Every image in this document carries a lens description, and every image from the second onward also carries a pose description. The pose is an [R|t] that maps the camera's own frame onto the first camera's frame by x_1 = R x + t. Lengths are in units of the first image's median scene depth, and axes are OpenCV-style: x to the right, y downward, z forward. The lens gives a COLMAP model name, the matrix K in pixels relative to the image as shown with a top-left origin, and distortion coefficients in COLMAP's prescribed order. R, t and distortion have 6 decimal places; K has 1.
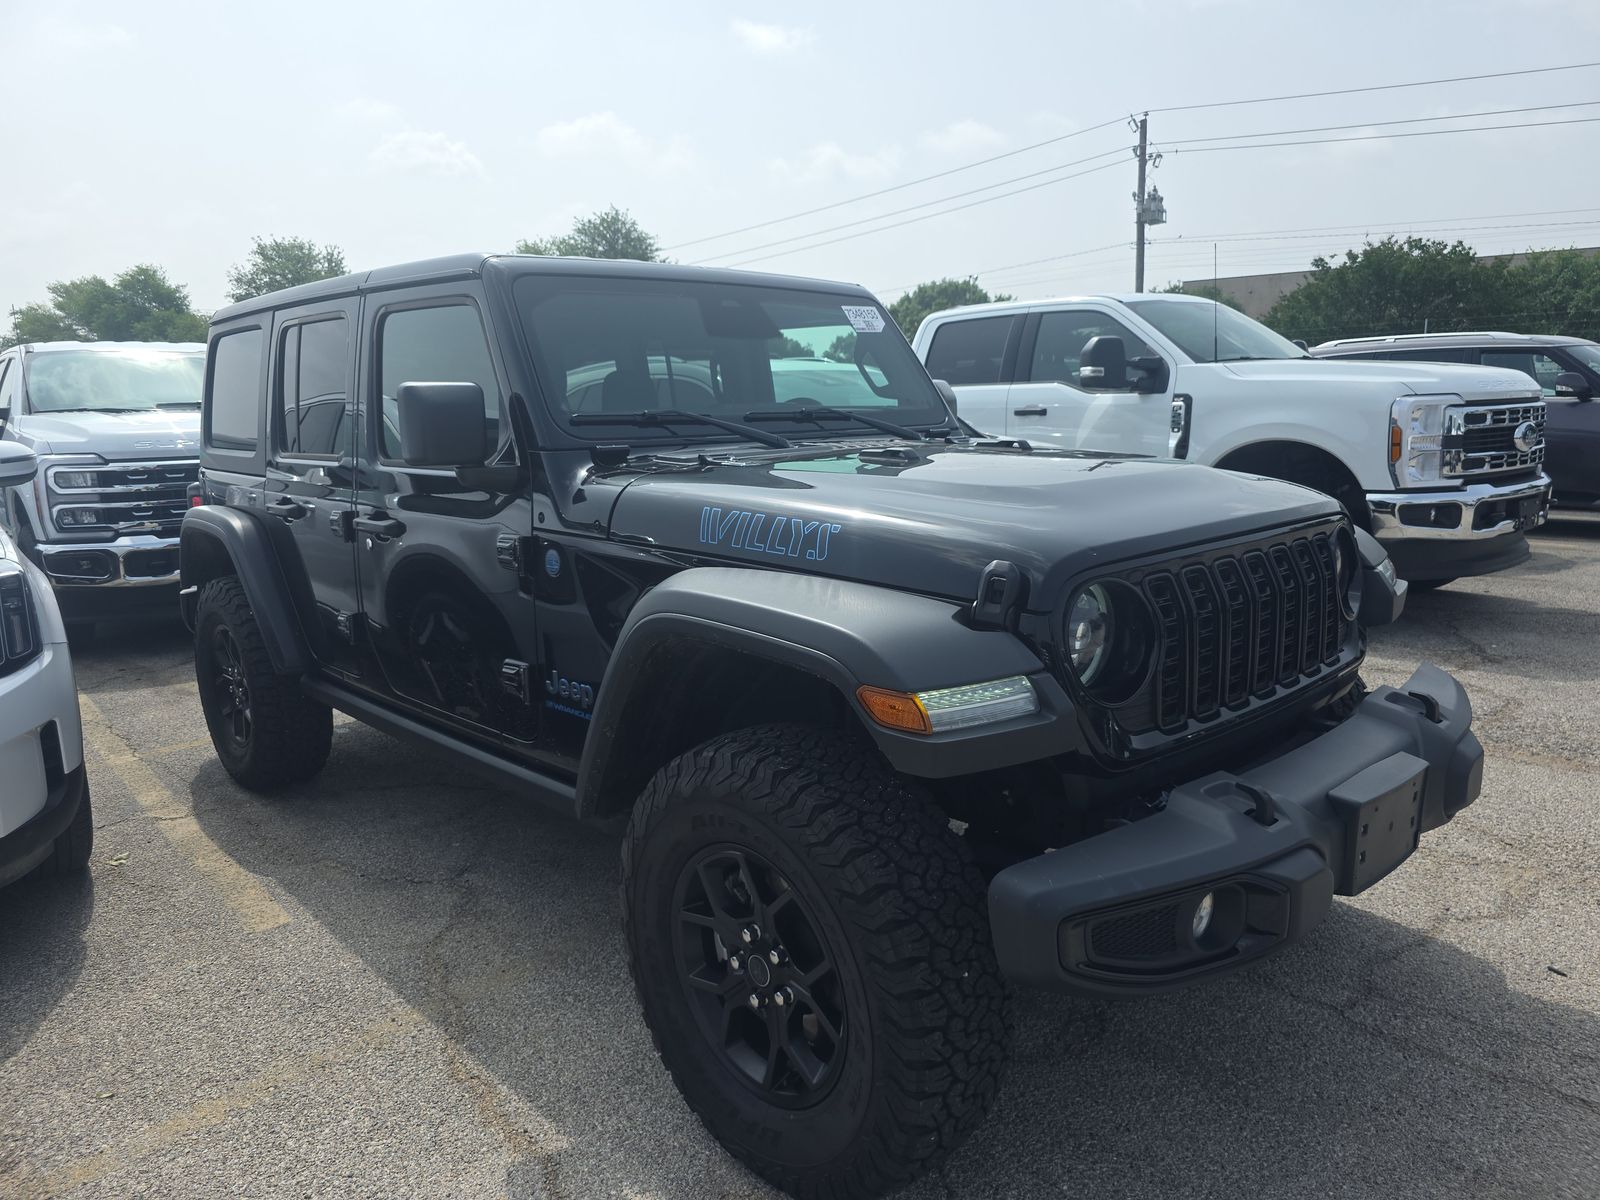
lens RADIAL K [[1158.1, 0, 800.0], [0, 1158.1, 600.0], [0, 0, 1]] dist [0.020815, -0.033904]
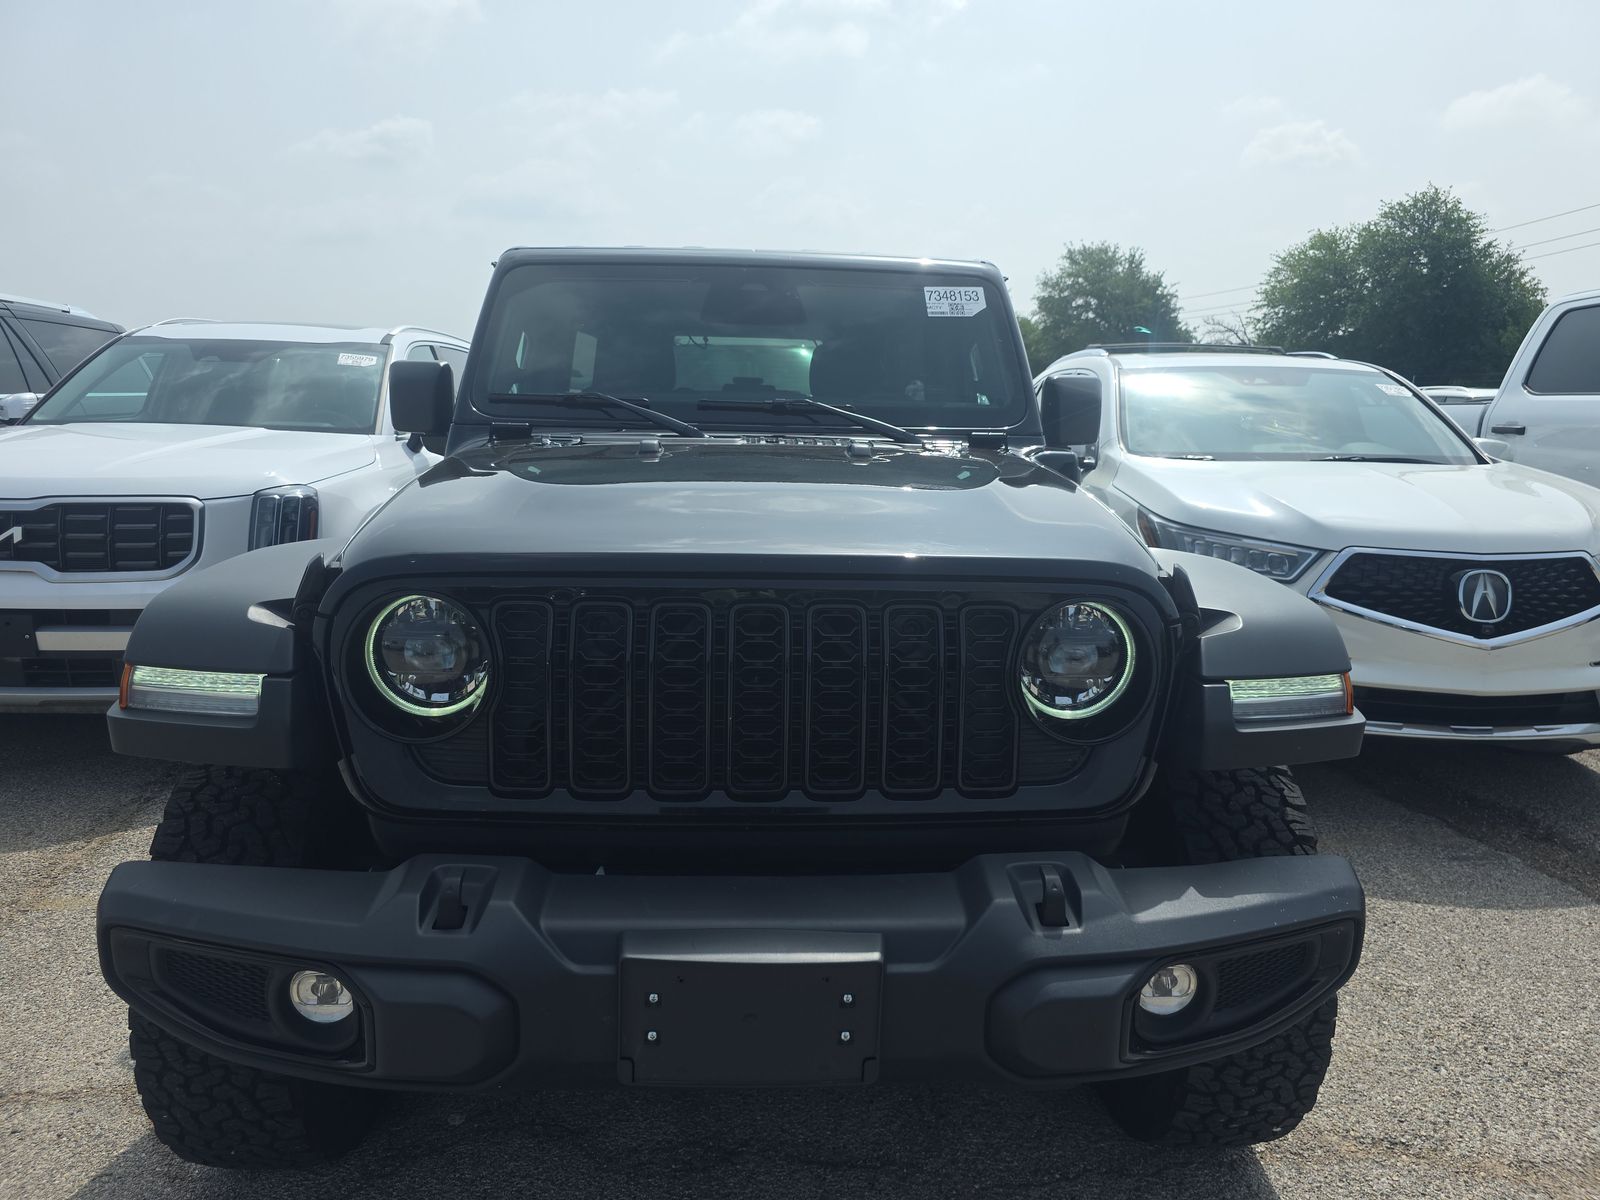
lens RADIAL K [[1158.1, 0, 800.0], [0, 1158.1, 600.0], [0, 0, 1]] dist [0.020815, -0.033904]
pose [[0.743318, 0.145536, -0.652915, 0.098807], [-0.145998, 0.987812, 0.053972, -0.009562], [0.652812, 0.055206, 0.755506, 0.051507]]
